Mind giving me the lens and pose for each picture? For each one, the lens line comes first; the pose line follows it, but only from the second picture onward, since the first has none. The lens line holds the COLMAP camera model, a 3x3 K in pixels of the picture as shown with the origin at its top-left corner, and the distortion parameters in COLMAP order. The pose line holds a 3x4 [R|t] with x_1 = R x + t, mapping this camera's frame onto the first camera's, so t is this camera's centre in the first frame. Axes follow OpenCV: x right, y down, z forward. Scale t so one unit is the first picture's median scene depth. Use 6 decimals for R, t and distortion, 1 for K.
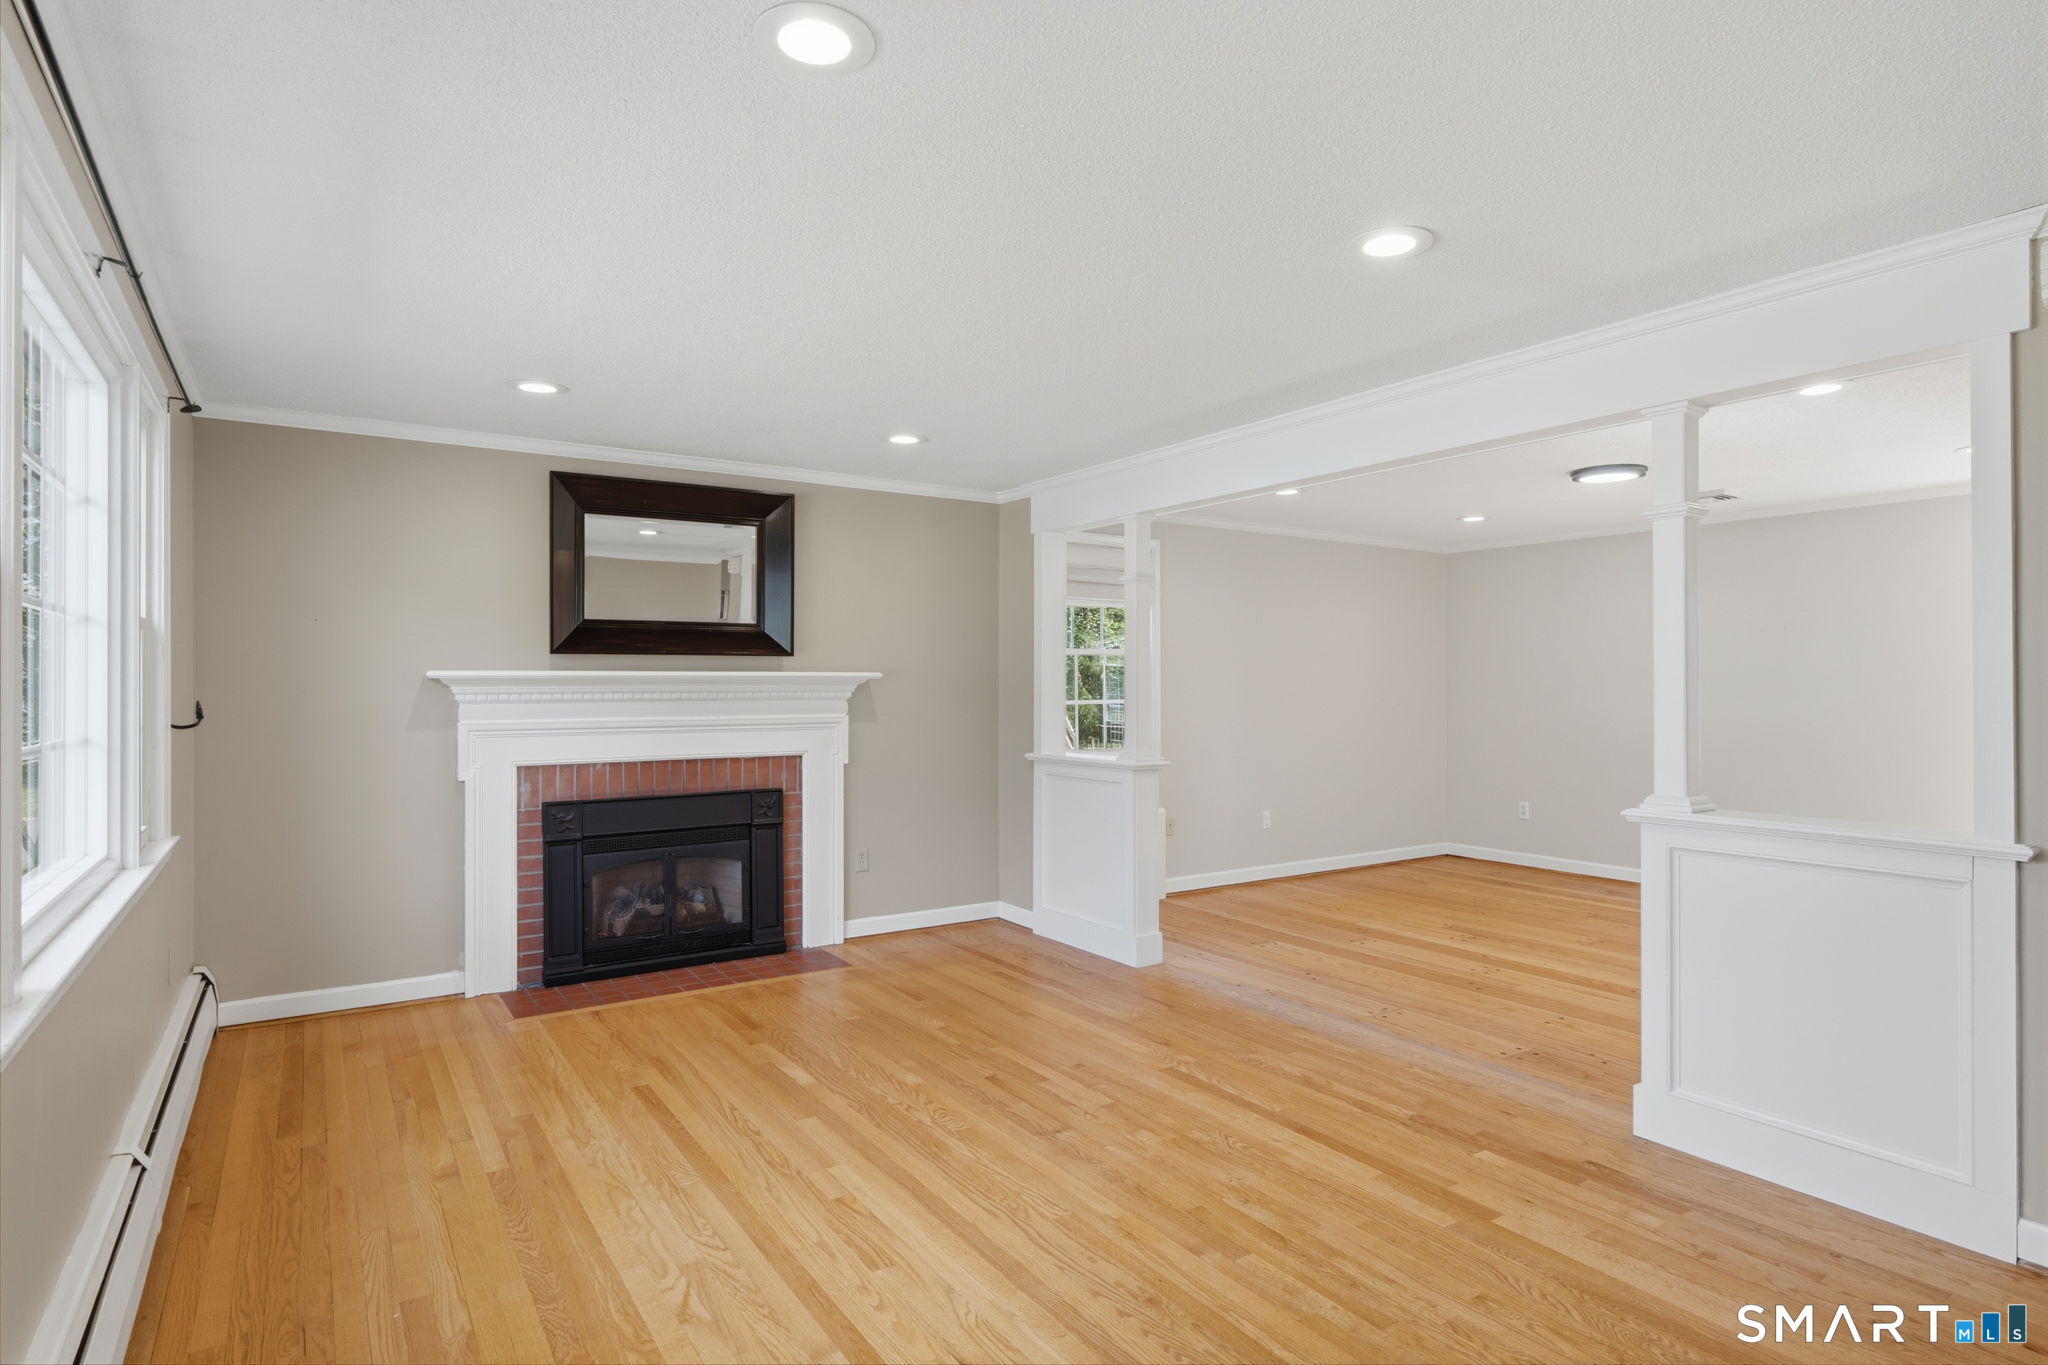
lens RADIAL K [[1108.2, 0, 1032.9], [0, 1108.2, 681.8], [0, 0, 1]] dist [-0.001711, 0.000122]
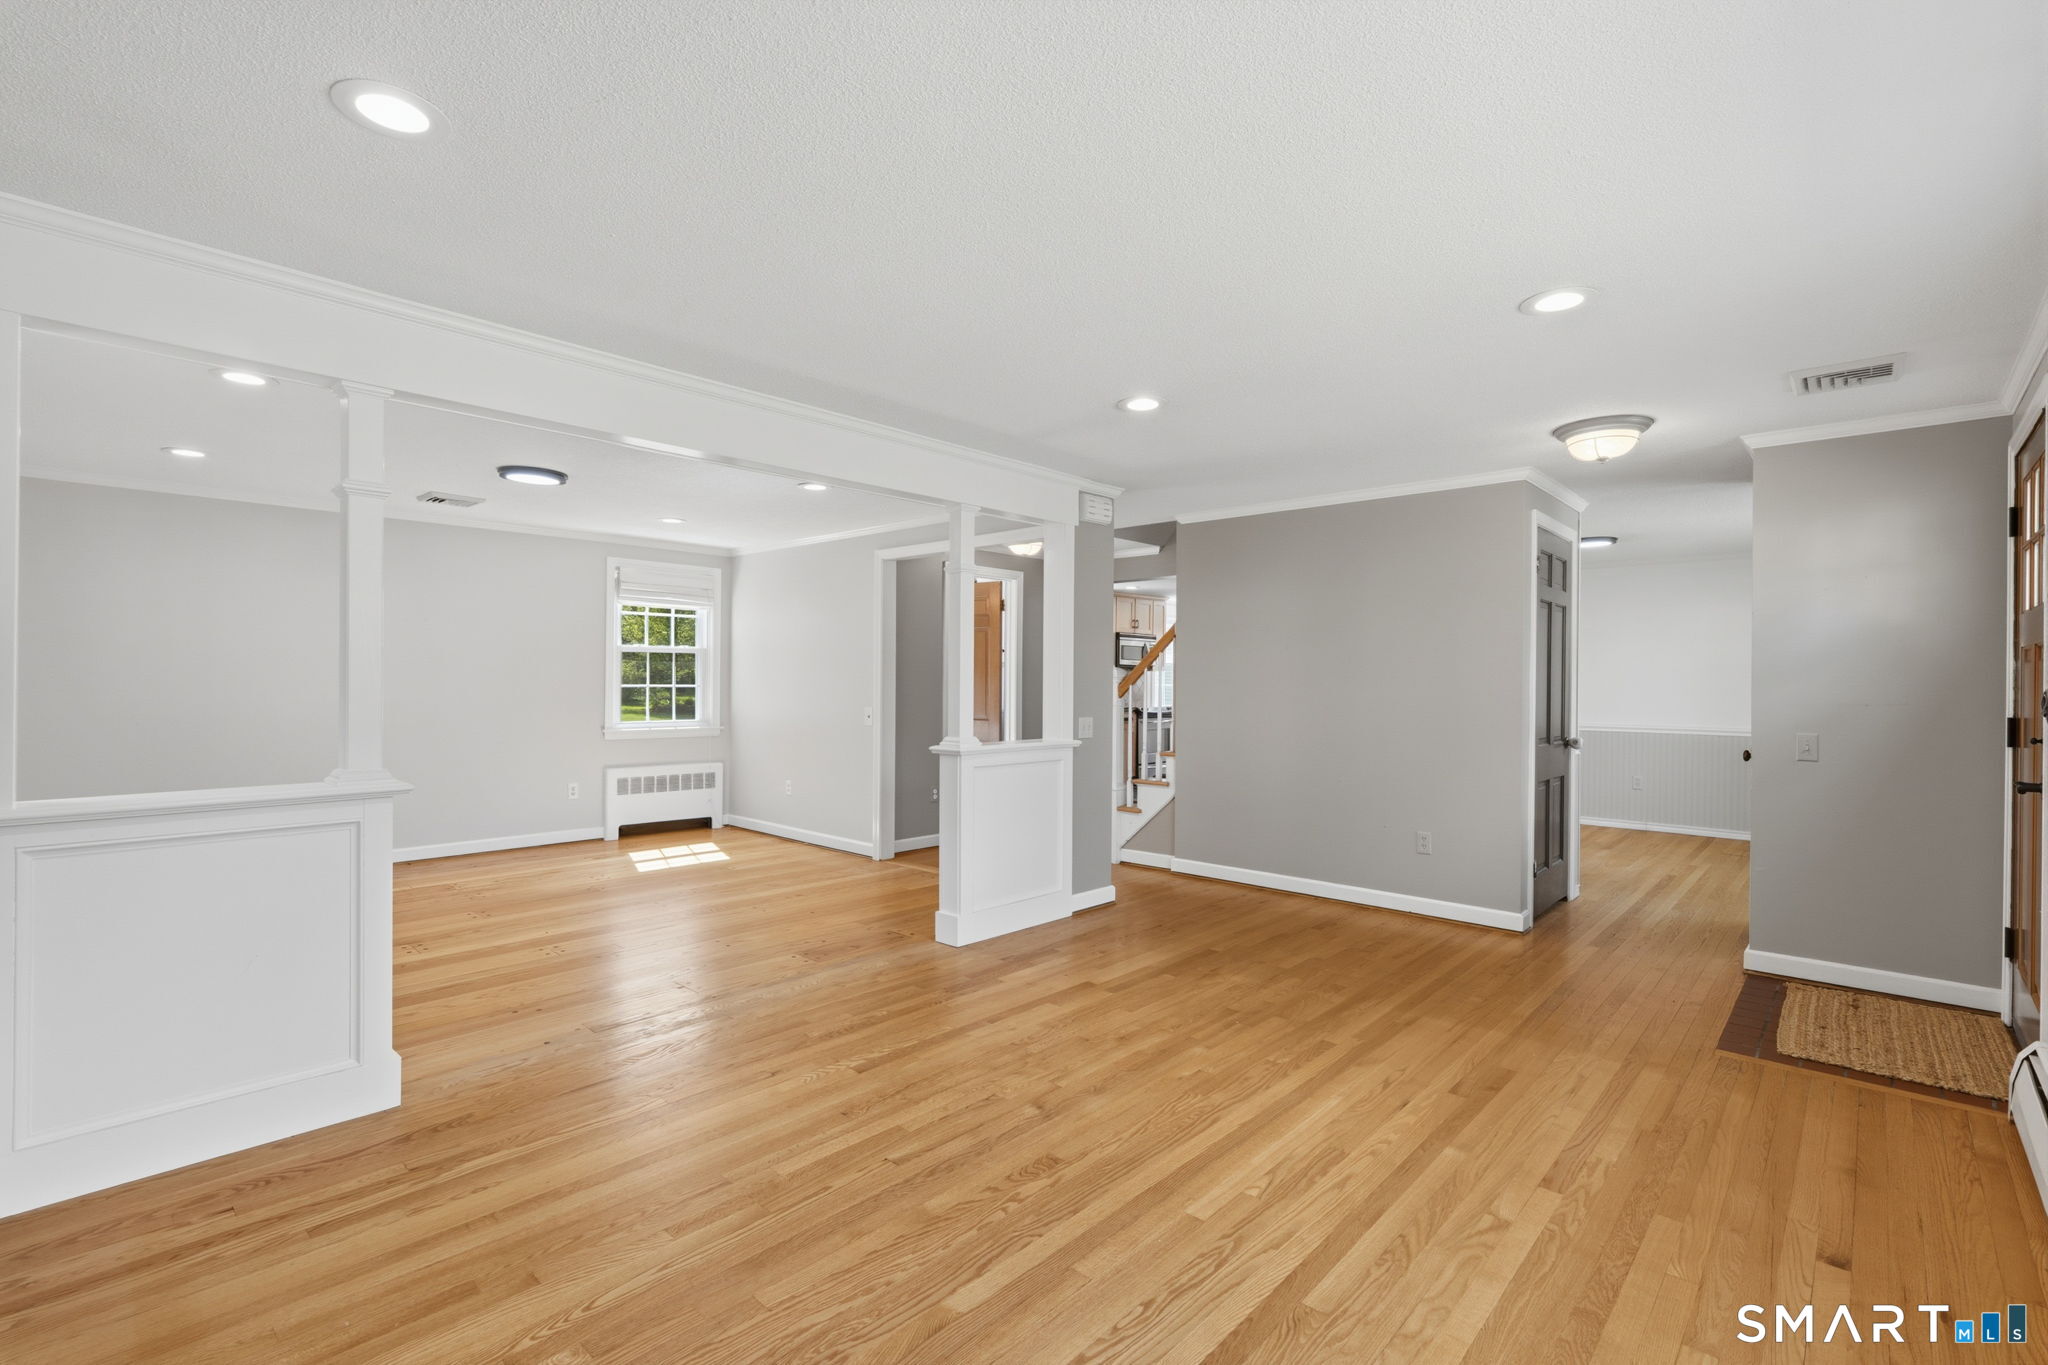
lens RADIAL K [[914.6, 0, 1041.4], [0, 914.6, 683.2], [0, 0, 1]] dist [-0.000999, 0.000037]
pose [[-0.243294, -0.005042, 0.969939, -0.565581], [-0.011469, 0.999932, 0.002321, 0.011302], [-0.969885, -0.010559, -0.243335, 0.866237]]
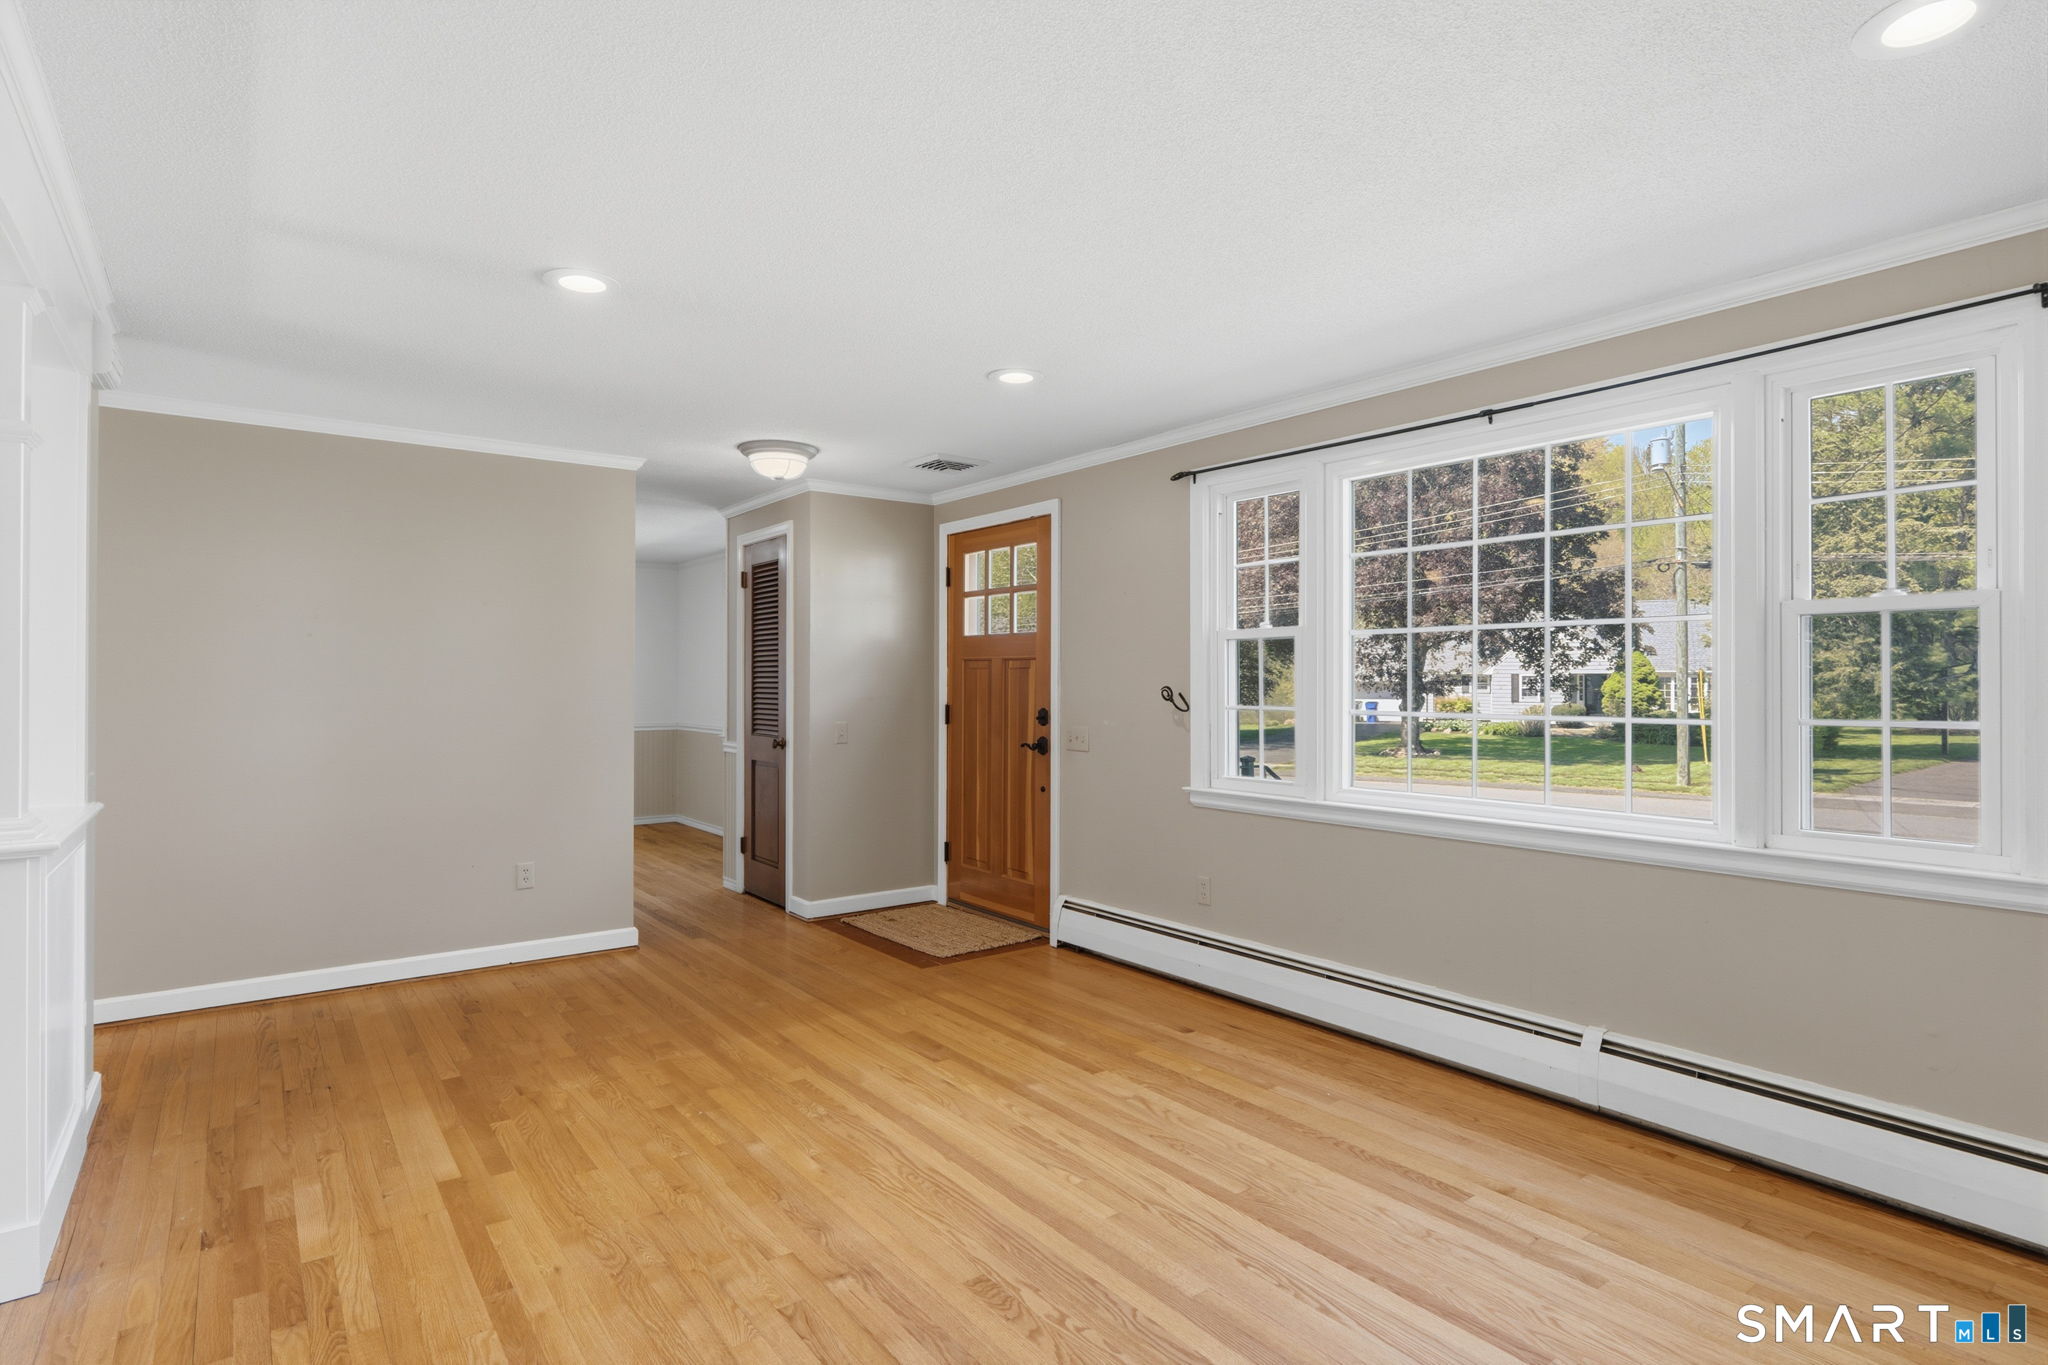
lens RADIAL K [[1008.7, 0, 1016.8], [0, 1008.7, 680.2], [0, 0, 1]] dist [-0.002148, -0.000105]
pose [[-0.998897, -0.002838, -0.046873, -0.043268], [-0.002326, 0.999937, -0.010974, 0.012508], [0.046901, -0.010852, -0.998841, 1.205761]]
